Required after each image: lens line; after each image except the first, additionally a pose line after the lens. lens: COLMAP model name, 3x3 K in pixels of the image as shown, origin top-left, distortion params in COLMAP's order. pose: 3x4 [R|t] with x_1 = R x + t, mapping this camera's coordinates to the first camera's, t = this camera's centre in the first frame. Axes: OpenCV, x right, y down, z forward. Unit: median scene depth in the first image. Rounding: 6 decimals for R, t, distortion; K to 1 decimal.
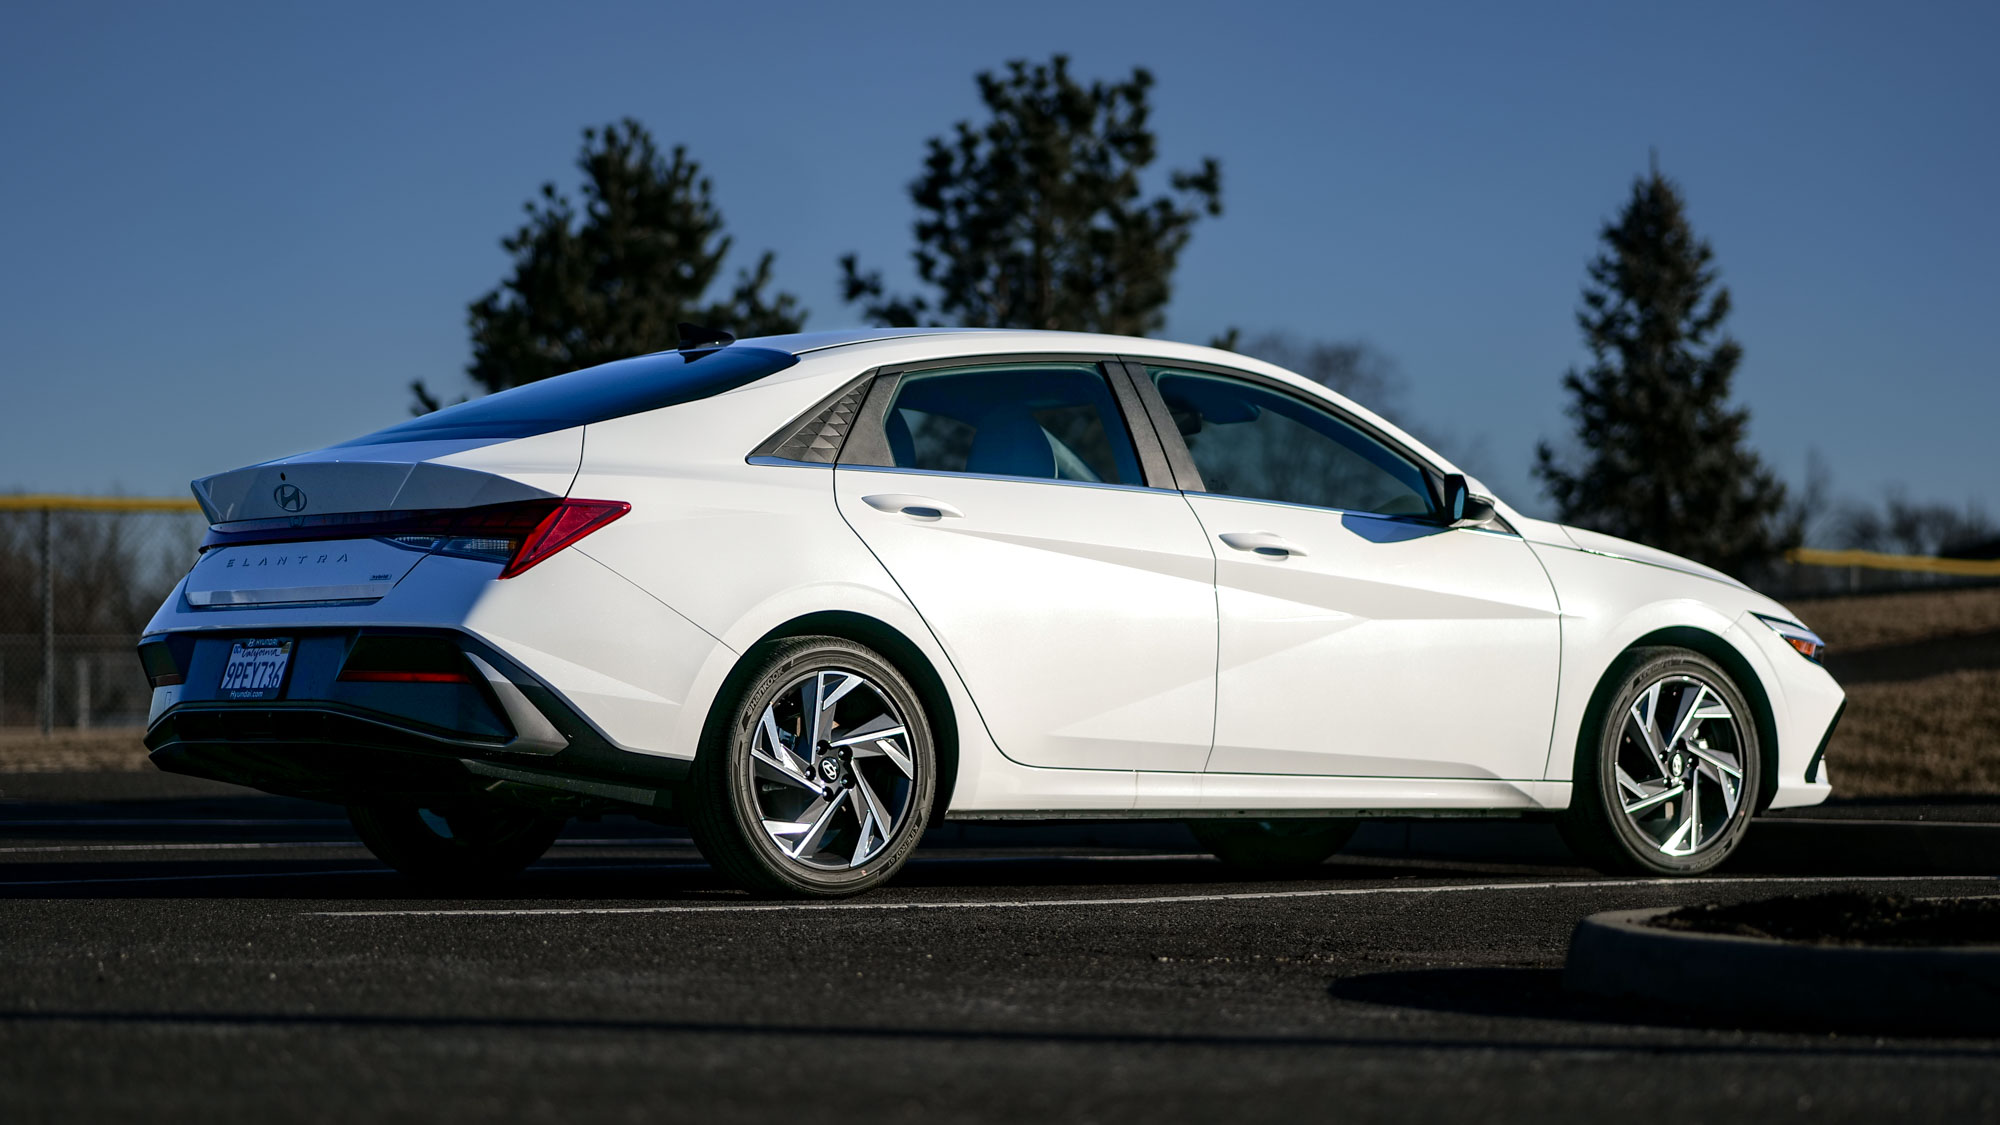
lens RADIAL K [[5316.5, 0, 1000.0], [0, 5316.5, 562.5], [0, 0, 1]] dist [-0.038339, -1.362082]
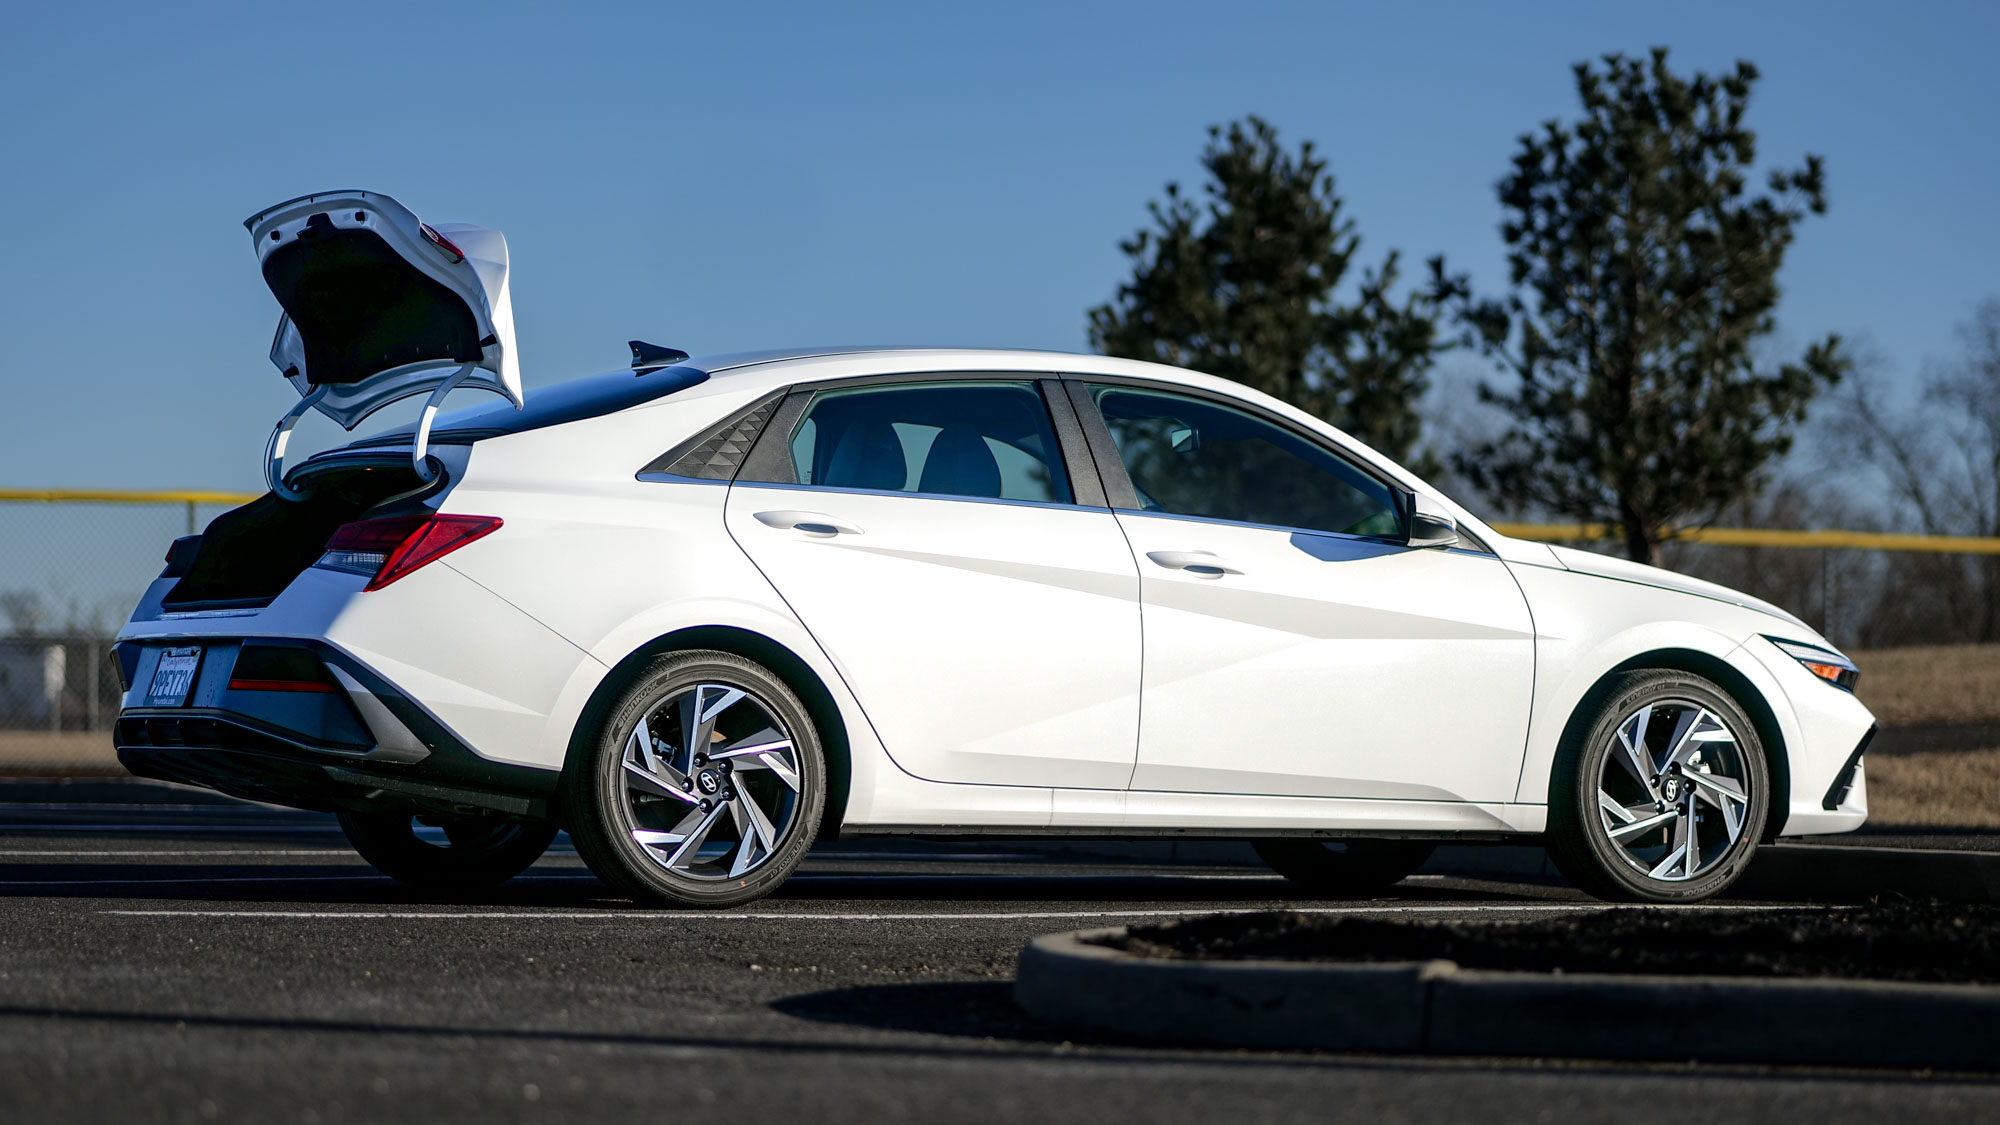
lens RADIAL K [[5602.2, 0, 1119.7], [0, 5602.2, 567.0], [0, 0, 1]] dist [-0.014190, -0.742310]
pose [[0.988802, 0.007138, -0.149061, 0.191859], [-0.007271, 0.999974, -0.000350, -0.002126], [0.149055, 0.001430, 0.988828, -0.043952]]
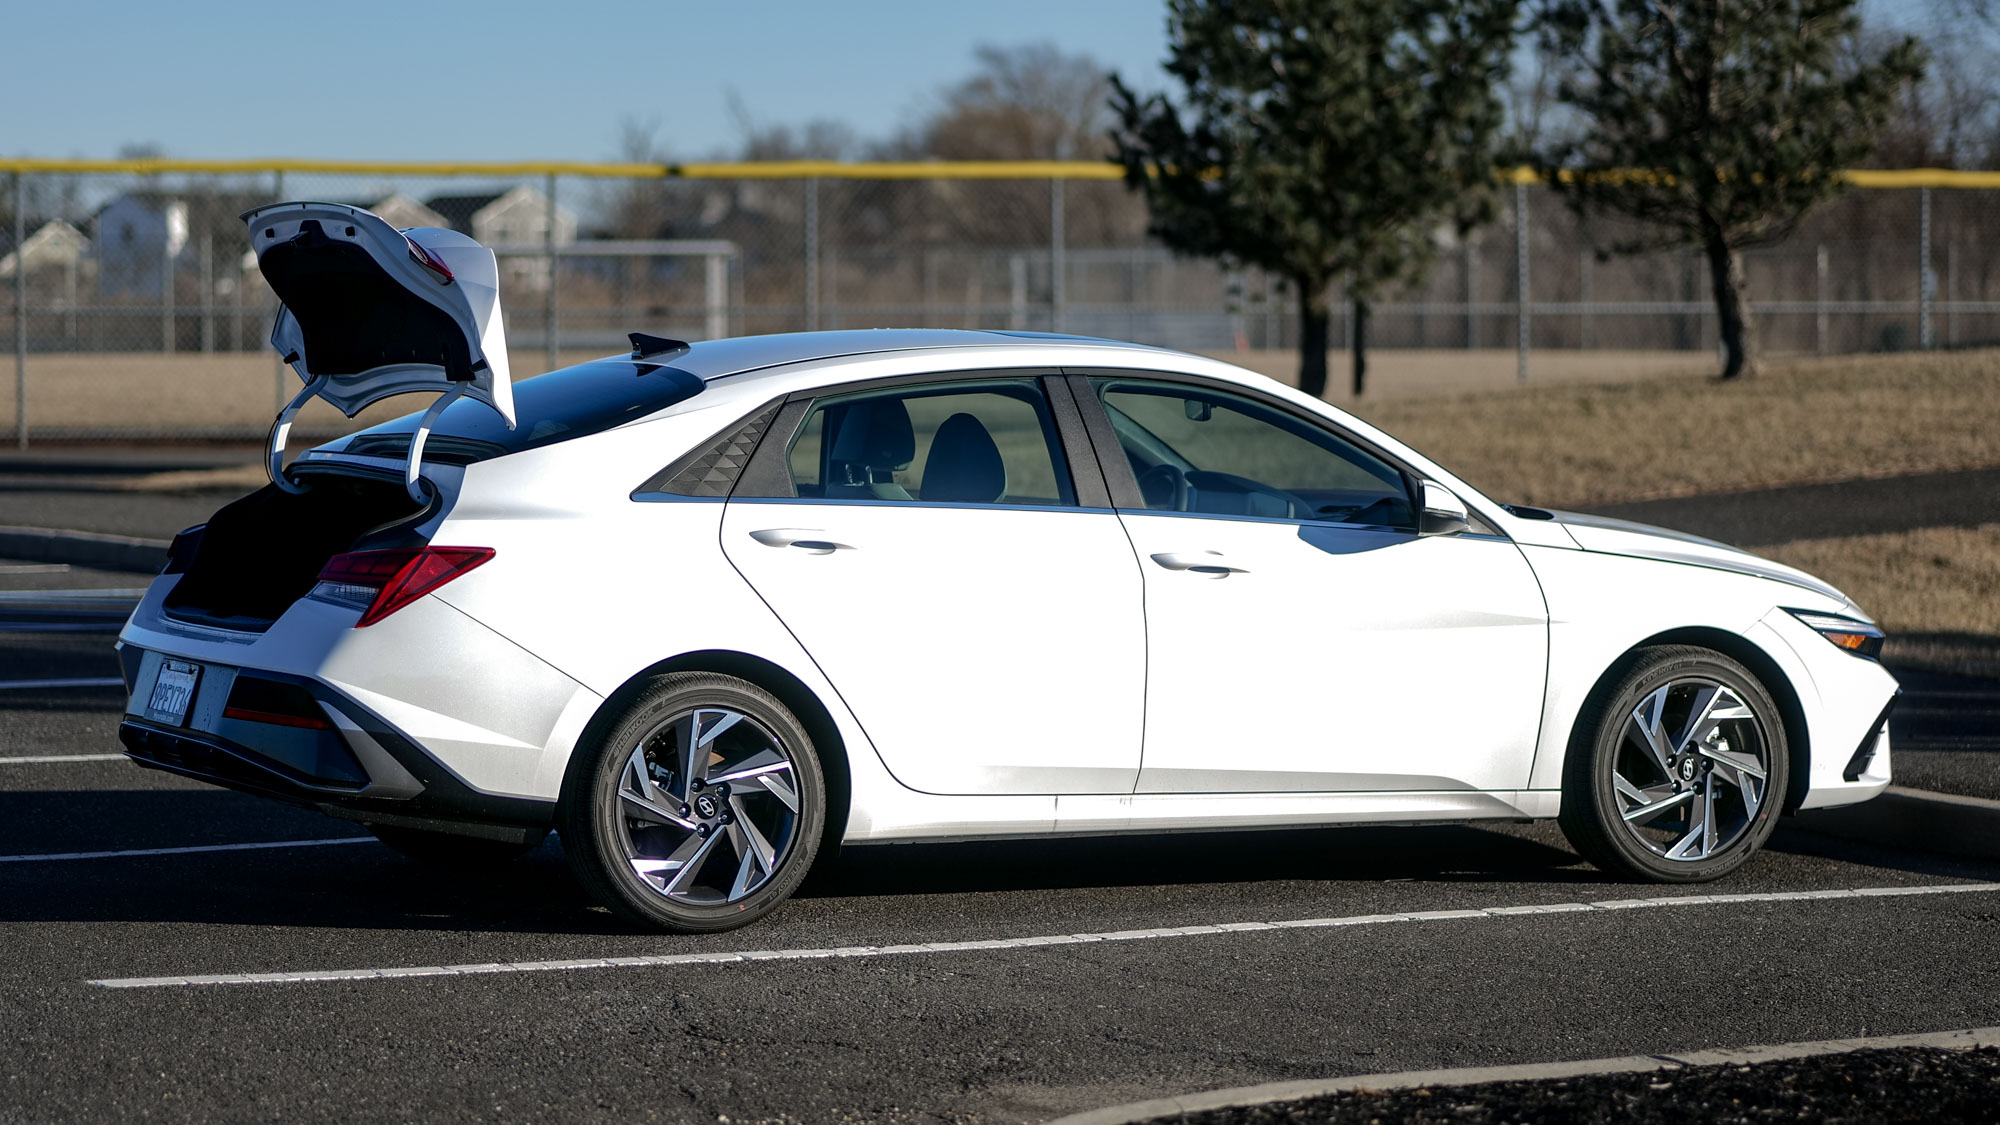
lens RADIAL K [[5580.9, 0, 1000.0], [0, 5580.9, 562.5], [0, 0, 1]] dist [-0.031521, -0.249543]
pose [[0.981788, 0.014188, -0.189449, 0.208720], [0.000762, 0.996905, 0.078607, -0.084740], [0.189978, -0.077320, 0.978739, -0.022053]]
